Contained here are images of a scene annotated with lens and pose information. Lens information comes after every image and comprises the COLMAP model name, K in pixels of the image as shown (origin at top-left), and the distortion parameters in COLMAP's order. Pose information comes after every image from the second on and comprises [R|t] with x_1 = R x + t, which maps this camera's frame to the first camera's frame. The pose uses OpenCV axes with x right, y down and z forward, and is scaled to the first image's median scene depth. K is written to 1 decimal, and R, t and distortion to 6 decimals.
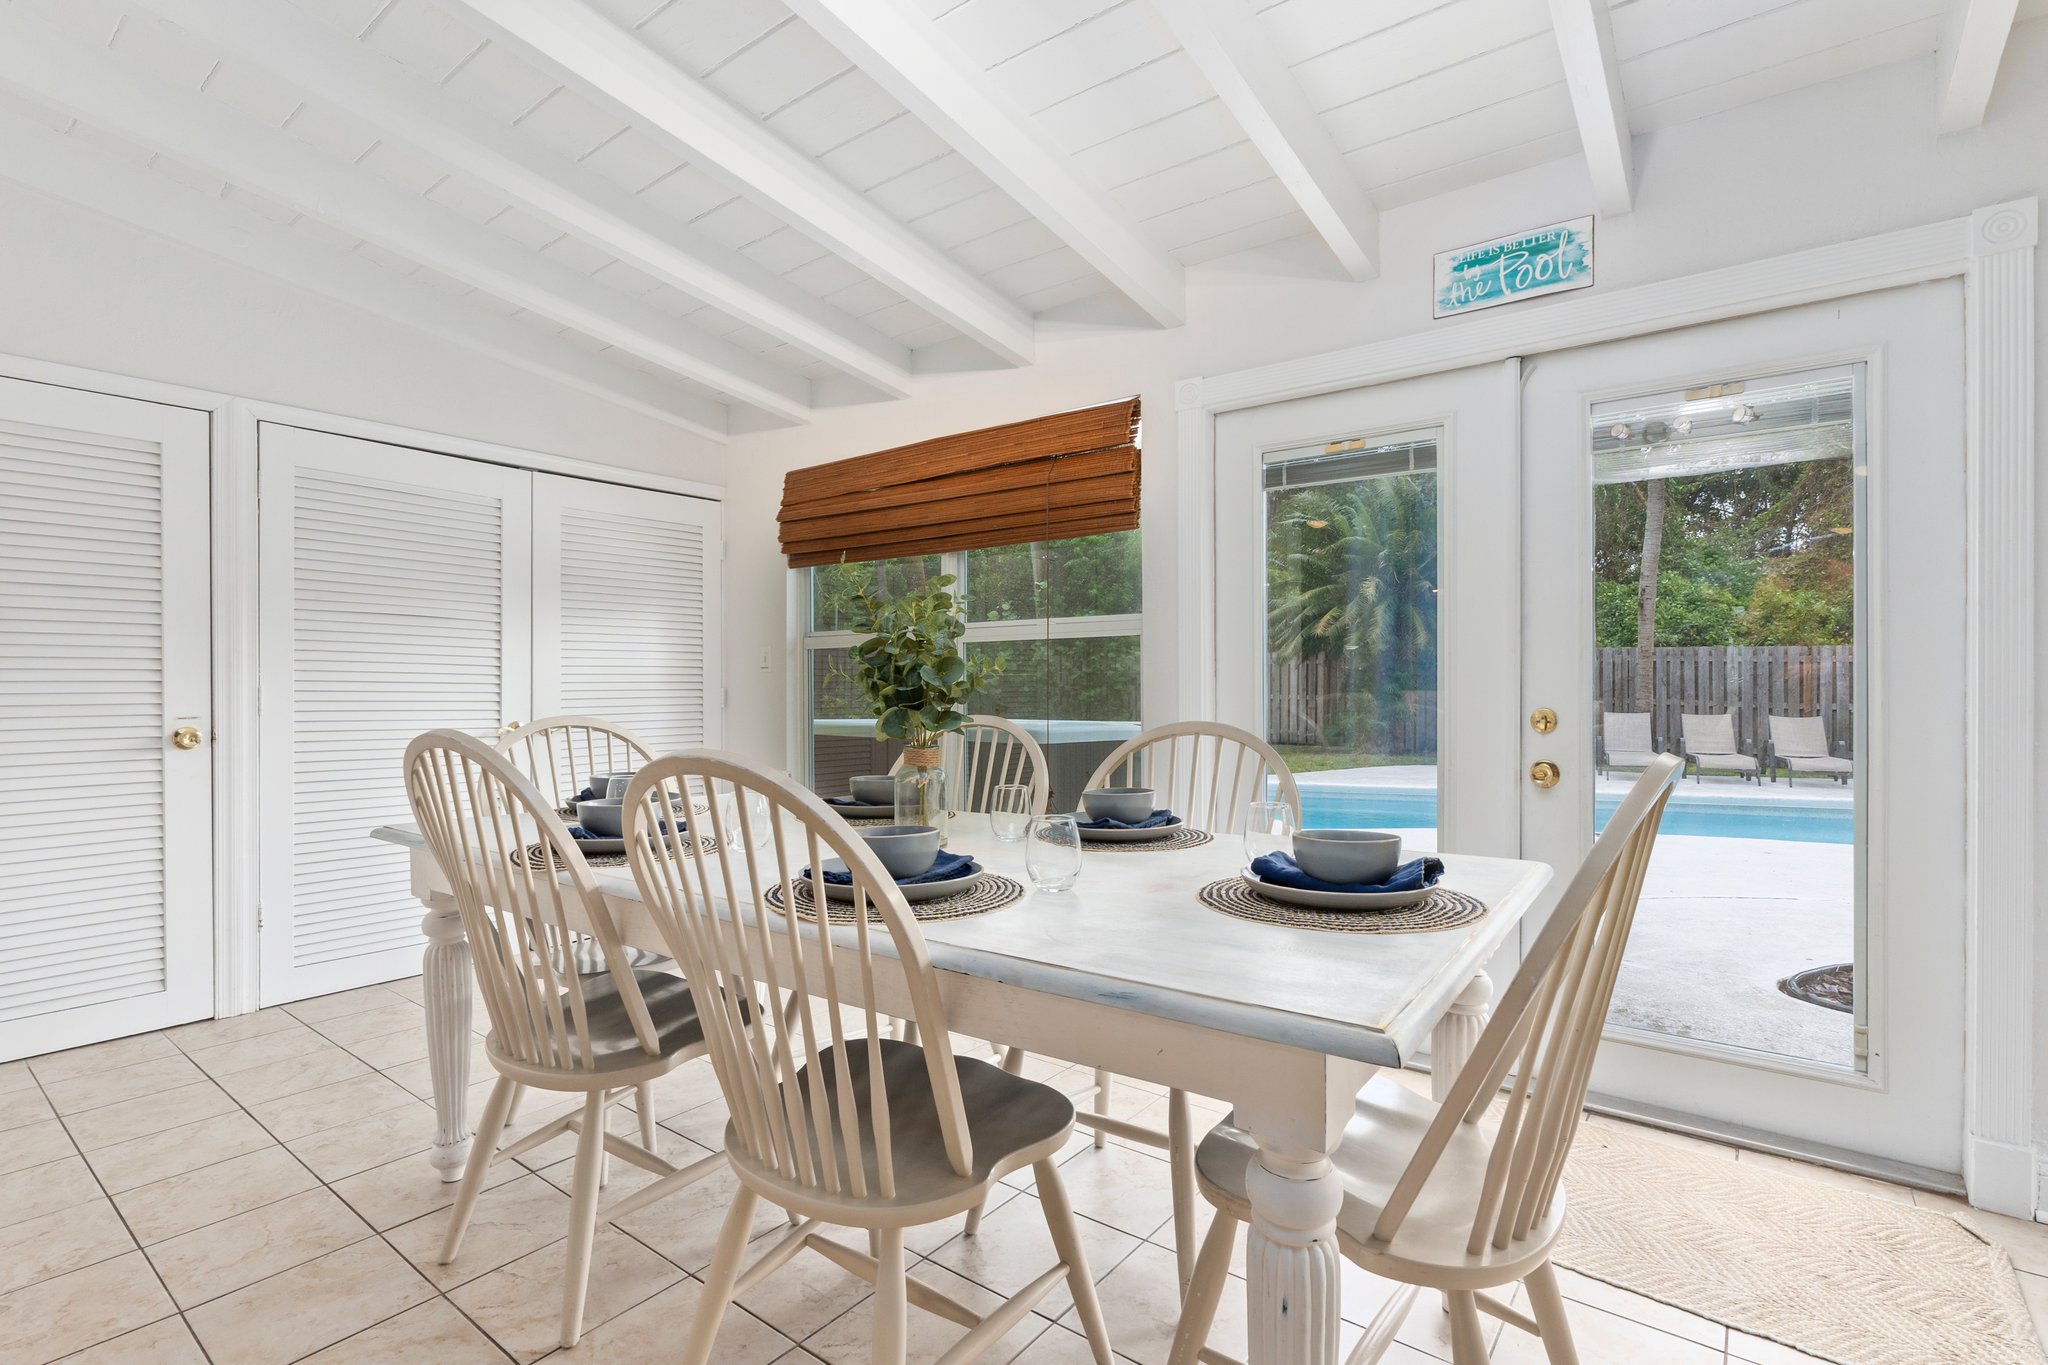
lens RADIAL K [[969.9, 0, 1010.0], [0, 969.9, 680.7], [0, 0, 1]] dist [-0.010452, 0.000072]
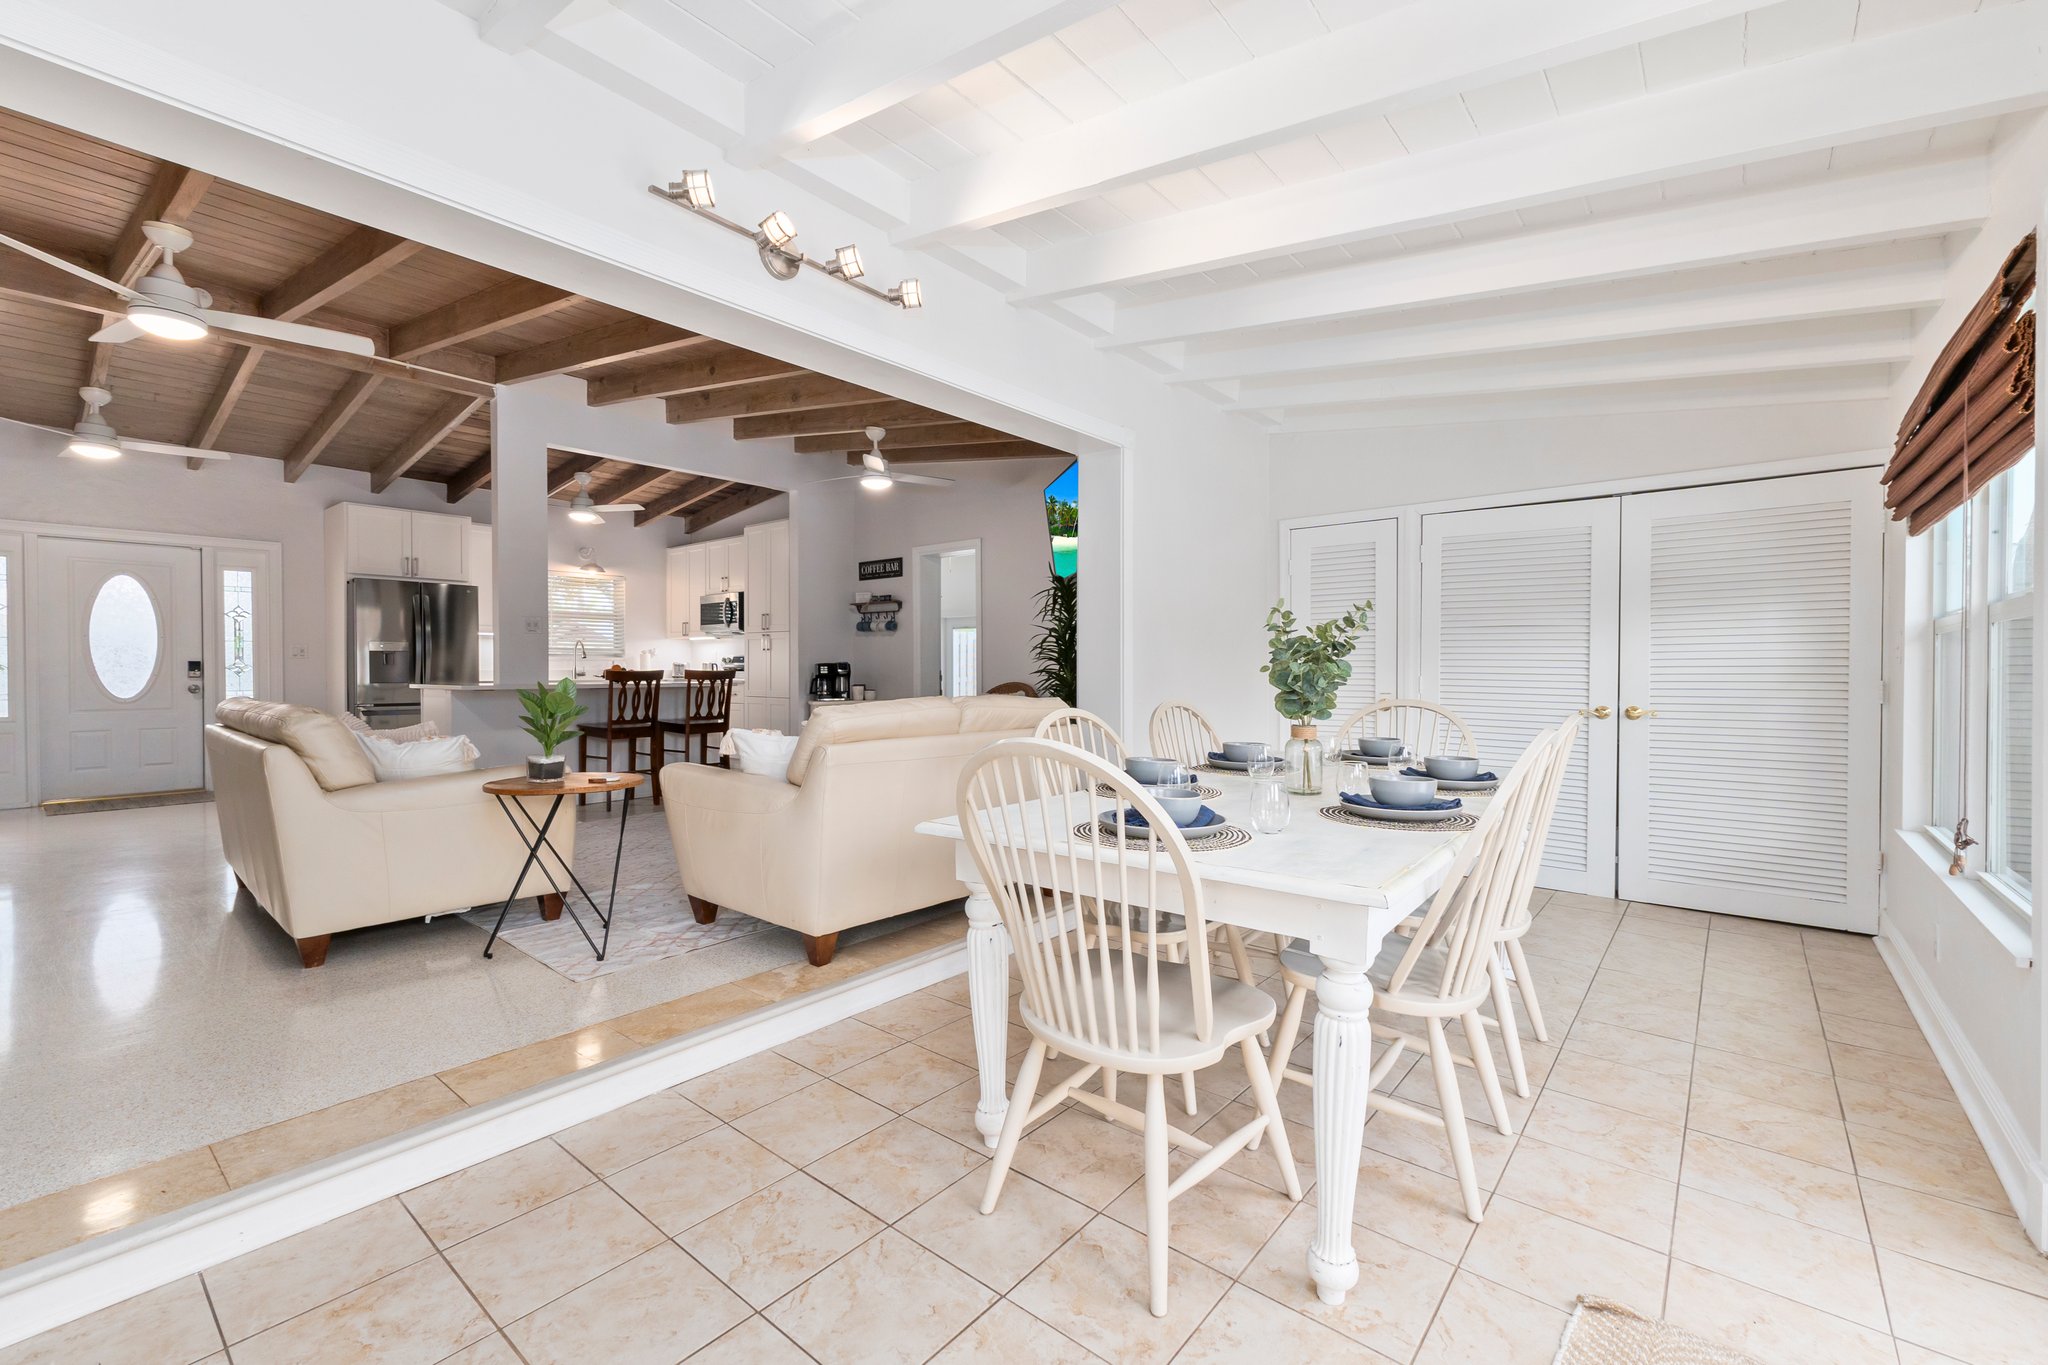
lens RADIAL K [[854.1, 0, 1019.0], [0, 854.1, 680.4], [0, 0, 1]] dist [0.002379, 0.000747]
pose [[-0.042274, 0.011811, -0.999036, 0.609873], [0.003244, 0.999926, 0.011684, -0.004887], [0.999101, -0.002747, -0.042309, 0.312991]]
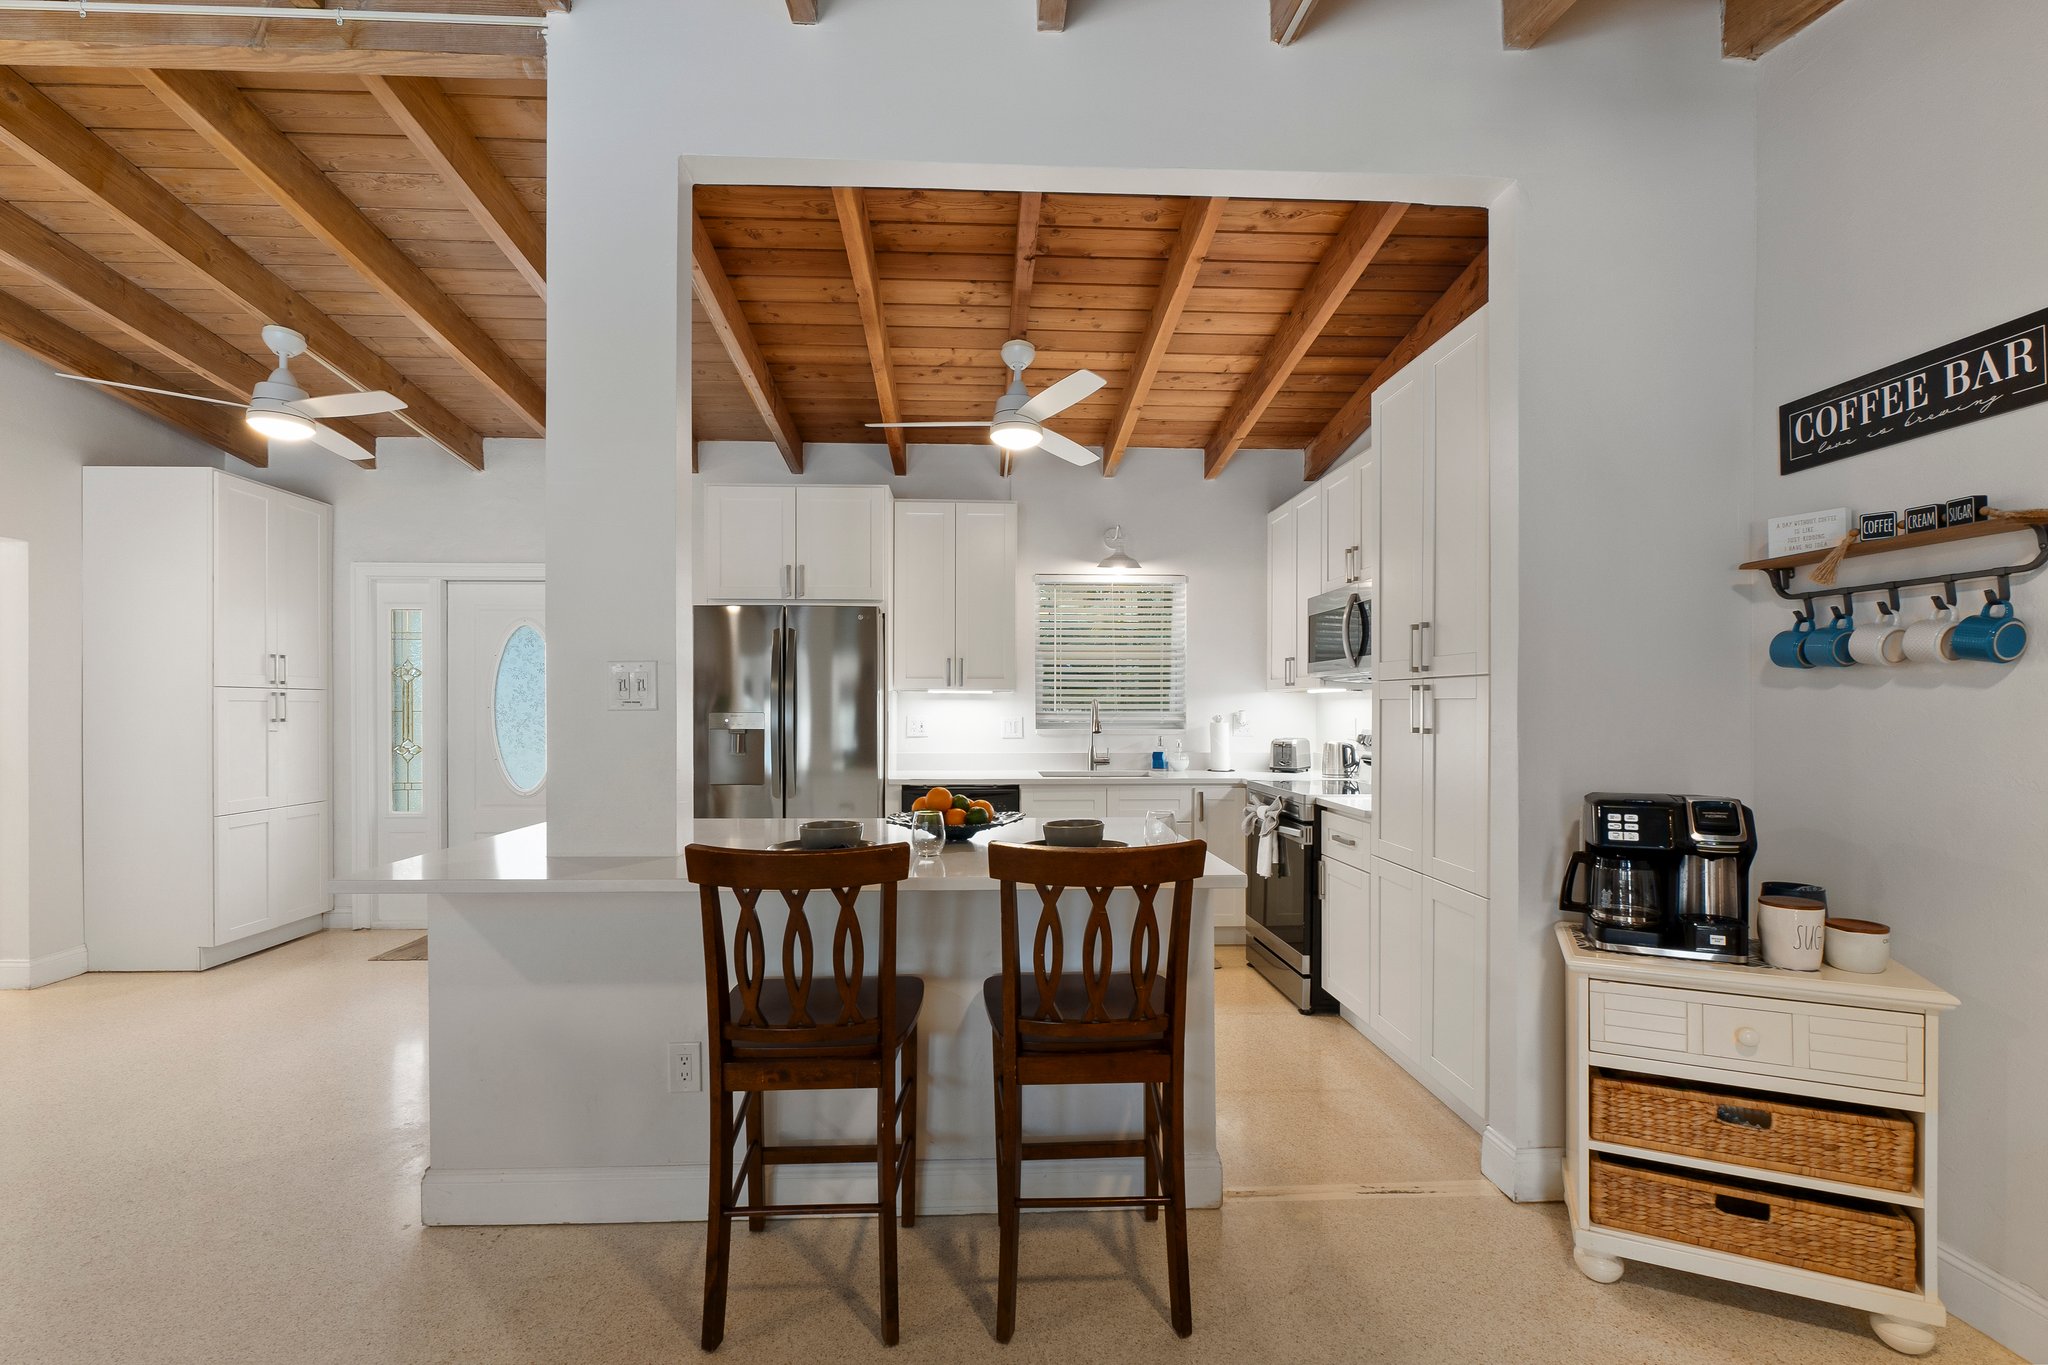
lens RADIAL K [[902.0, 0, 1016.6], [0, 902.0, 710.8], [0, 0, 1]] dist [-0.014662, 0.000107]
pose [[-0.764363, 0.003237, -0.644778, -0.826904], [0.003049, 0.999994, 0.001406, -0.081959], [0.644779, -0.000891, -0.764368, -0.074069]]
